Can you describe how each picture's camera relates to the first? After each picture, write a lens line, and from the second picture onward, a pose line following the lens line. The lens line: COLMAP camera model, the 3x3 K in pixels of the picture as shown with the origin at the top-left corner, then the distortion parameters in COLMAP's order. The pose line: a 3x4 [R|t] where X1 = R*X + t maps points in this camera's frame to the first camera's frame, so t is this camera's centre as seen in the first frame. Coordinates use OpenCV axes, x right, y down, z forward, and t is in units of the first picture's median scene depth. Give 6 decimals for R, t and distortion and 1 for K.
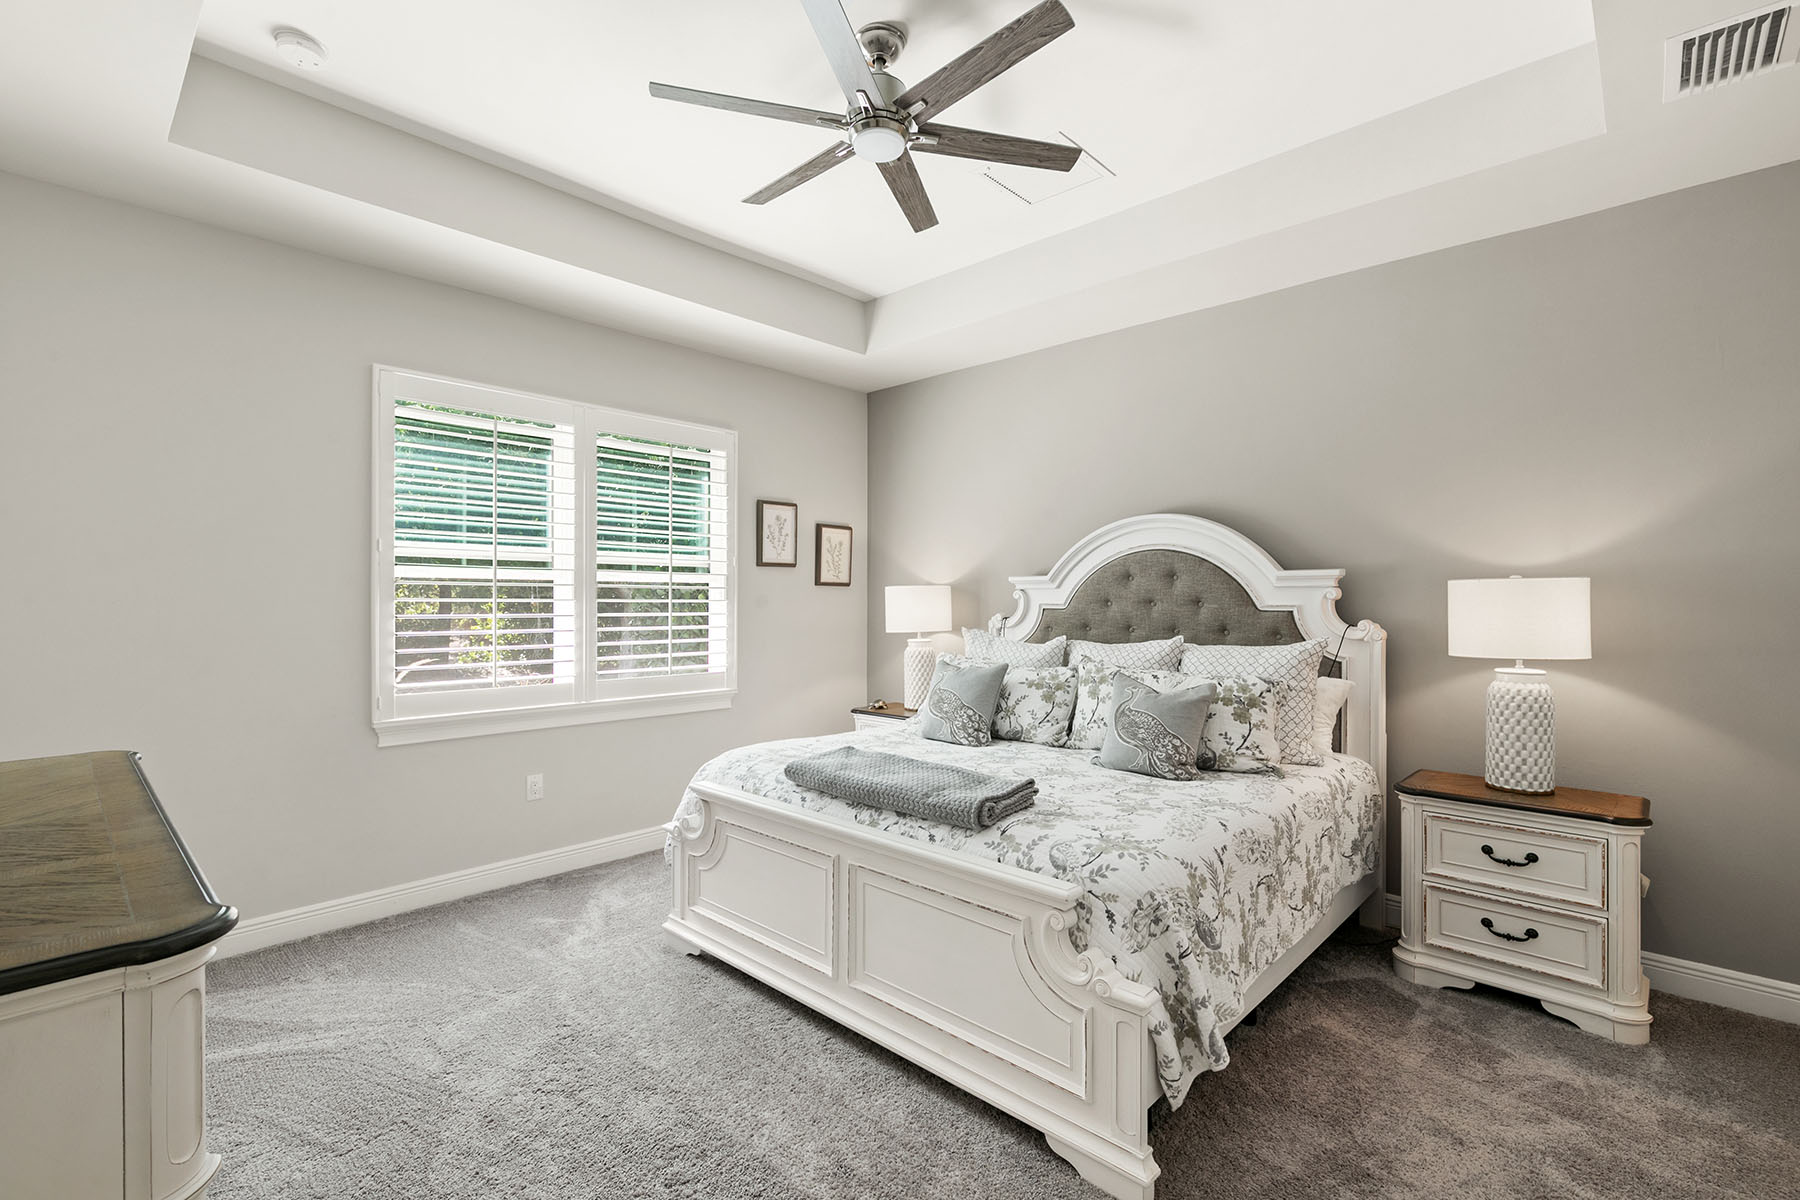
lens RADIAL K [[807.9, 0, 900.0], [0, 807.9, 600.0], [0, 0, 1]] dist [0.024507, -0.000015]
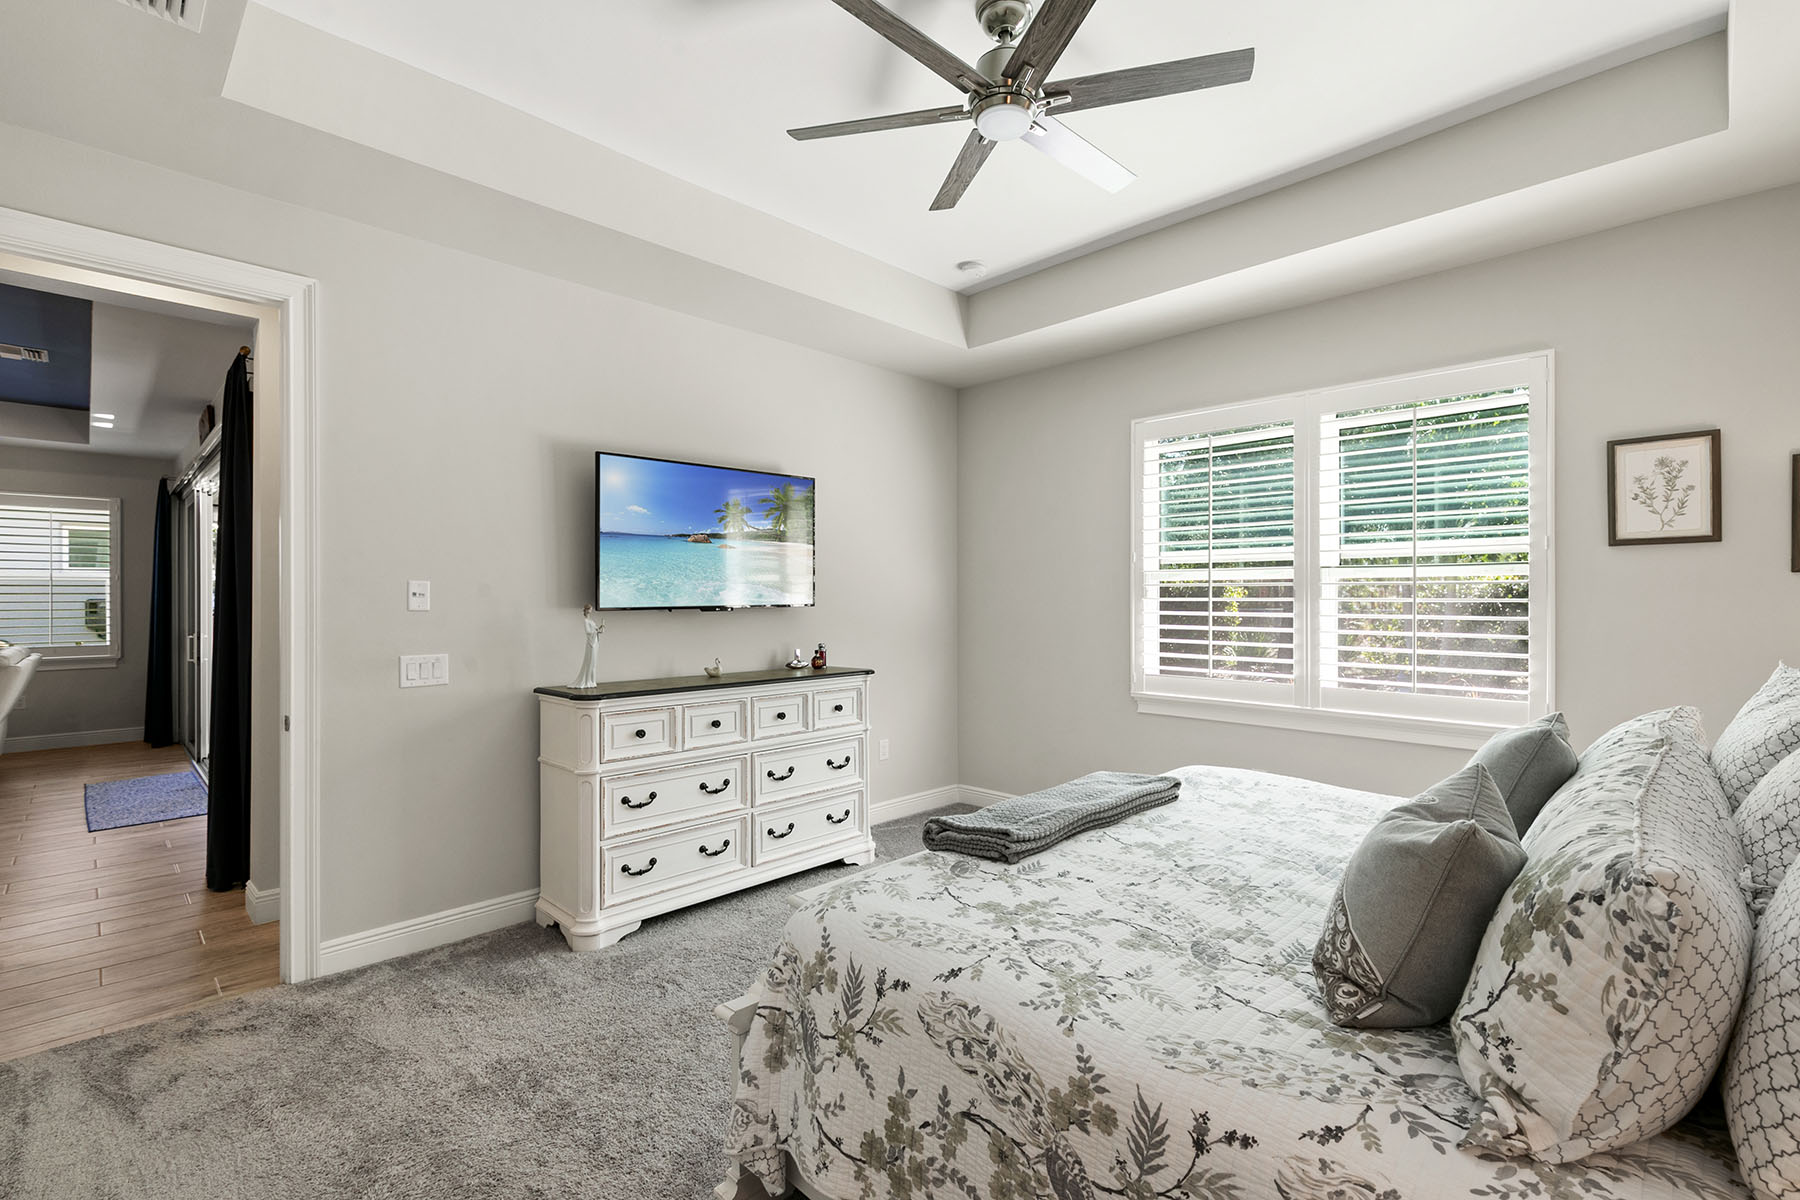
lens RADIAL K [[811.9, 0, 900.3], [0, 811.9, 591.1], [0, 0, 1]] dist [0.000311, 0.000117]
pose [[-0.029792, -0.011097, -0.999495, 0.543713], [-0.002685, 0.999936, -0.011021, 0.002145], [0.999553, 0.002356, -0.029820, 0.533307]]
